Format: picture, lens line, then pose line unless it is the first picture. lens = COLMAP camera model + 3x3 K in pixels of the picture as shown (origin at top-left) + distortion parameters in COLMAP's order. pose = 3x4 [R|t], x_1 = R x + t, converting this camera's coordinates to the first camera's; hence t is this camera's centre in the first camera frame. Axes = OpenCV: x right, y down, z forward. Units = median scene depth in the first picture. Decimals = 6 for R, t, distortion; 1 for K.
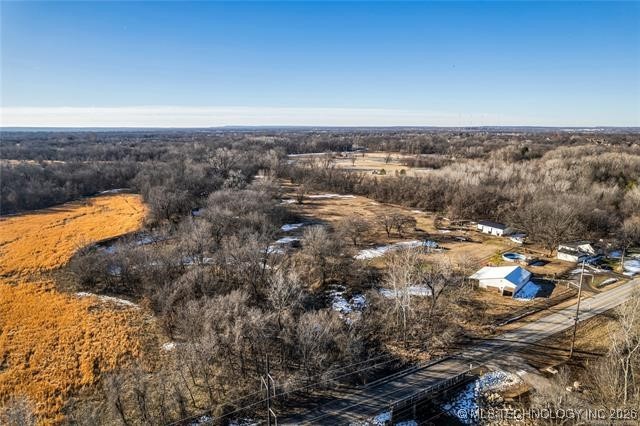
lens RADIAL K [[424.9, 0, 320.0], [0, 424.9, 213.0], [0, 0, 1]] dist [-0.072449, 0.072224]
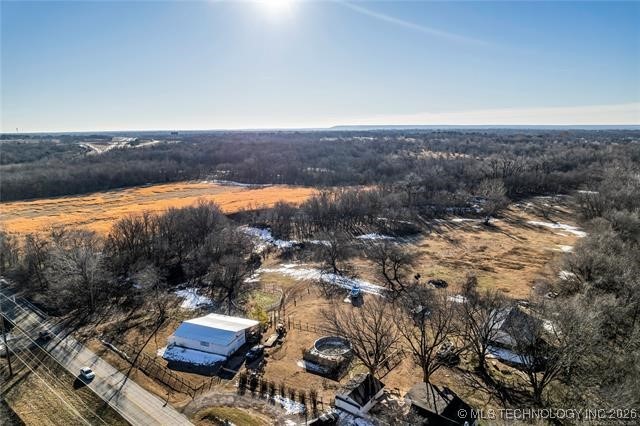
lens RADIAL K [[424.9, 0, 320.0], [0, 424.9, 213.0], [0, 0, 1]] dist [-0.072449, 0.072224]
pose [[0.341465, 0.183796, -0.921749, 0.642790], [-0.177697, 0.975632, 0.128711, -0.100387], [0.922944, 0.119842, 0.365804, 0.489641]]
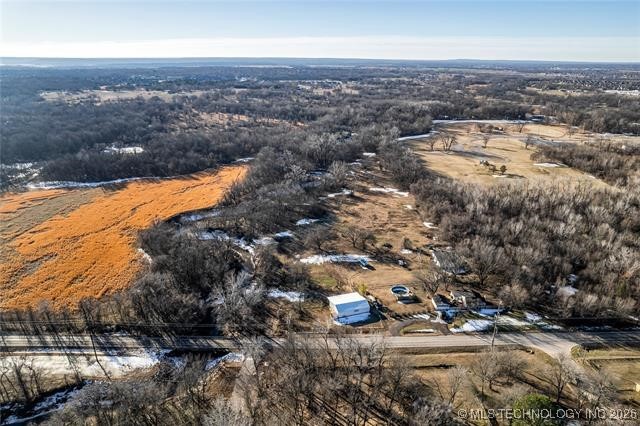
lens RADIAL K [[439.8, 0, 320.0], [0, 439.8, 213.0], [0, 0, 1]] dist [-0.073777, 0.070822]
pose [[0.858884, 0.181709, -0.478853, 0.555571], [-0.106461, 0.977867, 0.180116, -0.217958], [0.500983, -0.103719, 0.859220, -0.142242]]
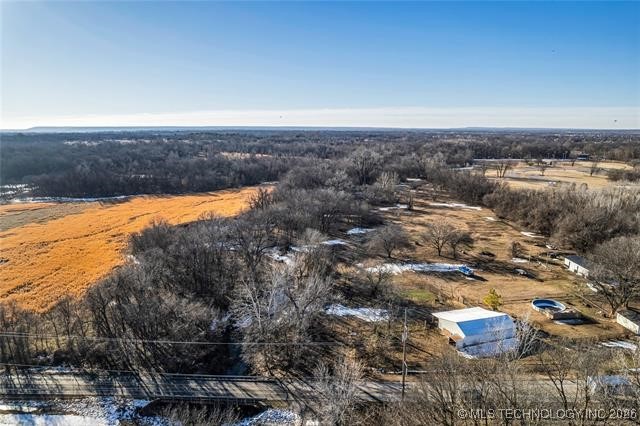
lens RADIAL K [[424.9, 0, 320.0], [0, 424.9, 213.0], [0, 0, 1]] dist [-0.072449, 0.072224]
pose [[0.843629, 0.108867, -0.525775, 0.326378], [-0.109617, 0.993526, 0.029834, -0.023989], [0.525619, 0.032465, 0.850101, 0.099803]]
